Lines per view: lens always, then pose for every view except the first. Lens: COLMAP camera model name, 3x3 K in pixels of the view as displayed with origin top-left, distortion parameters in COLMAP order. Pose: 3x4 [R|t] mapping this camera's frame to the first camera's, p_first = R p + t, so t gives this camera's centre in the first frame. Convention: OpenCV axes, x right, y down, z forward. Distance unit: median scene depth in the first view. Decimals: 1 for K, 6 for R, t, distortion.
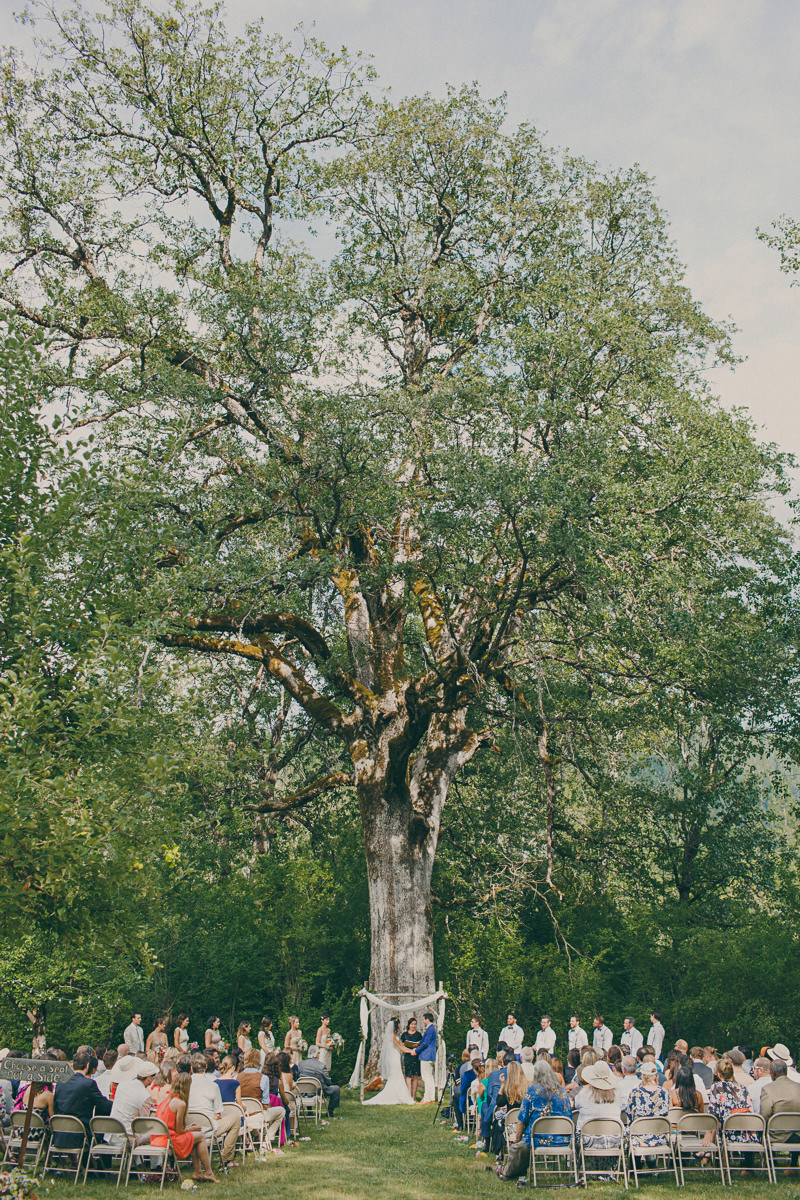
lens RADIAL K [[1172.7, 0, 400.0], [0, 1172.7, 600.0], [0, 0, 1]] dist [-0.011071, -0.006282]
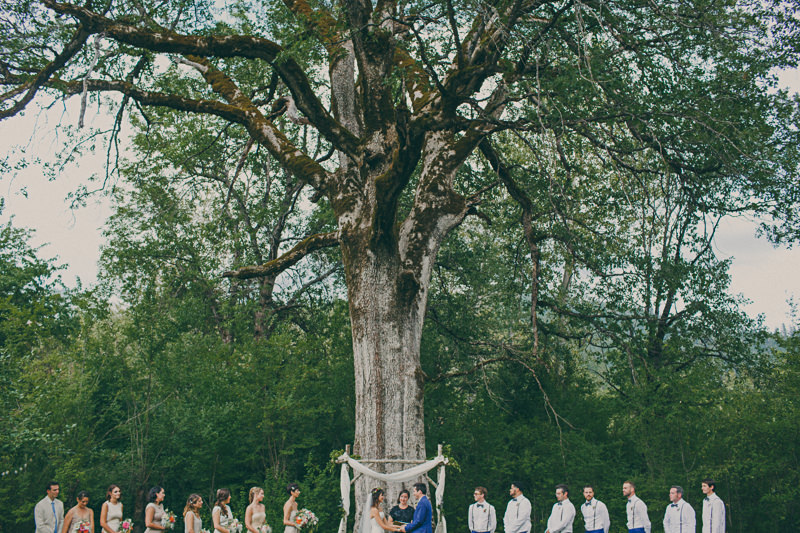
lens RADIAL K [[781.8, 0, 394.9], [0, 781.8, 239.5], [0, 0, 1]] dist [-0.011071, -0.006282]
pose [[0.999815, 0.002223, 0.019127, -0.006038], [-0.002765, 0.999594, 0.028356, 0.144330], [-0.019056, -0.028403, 0.999415, 0.397317]]
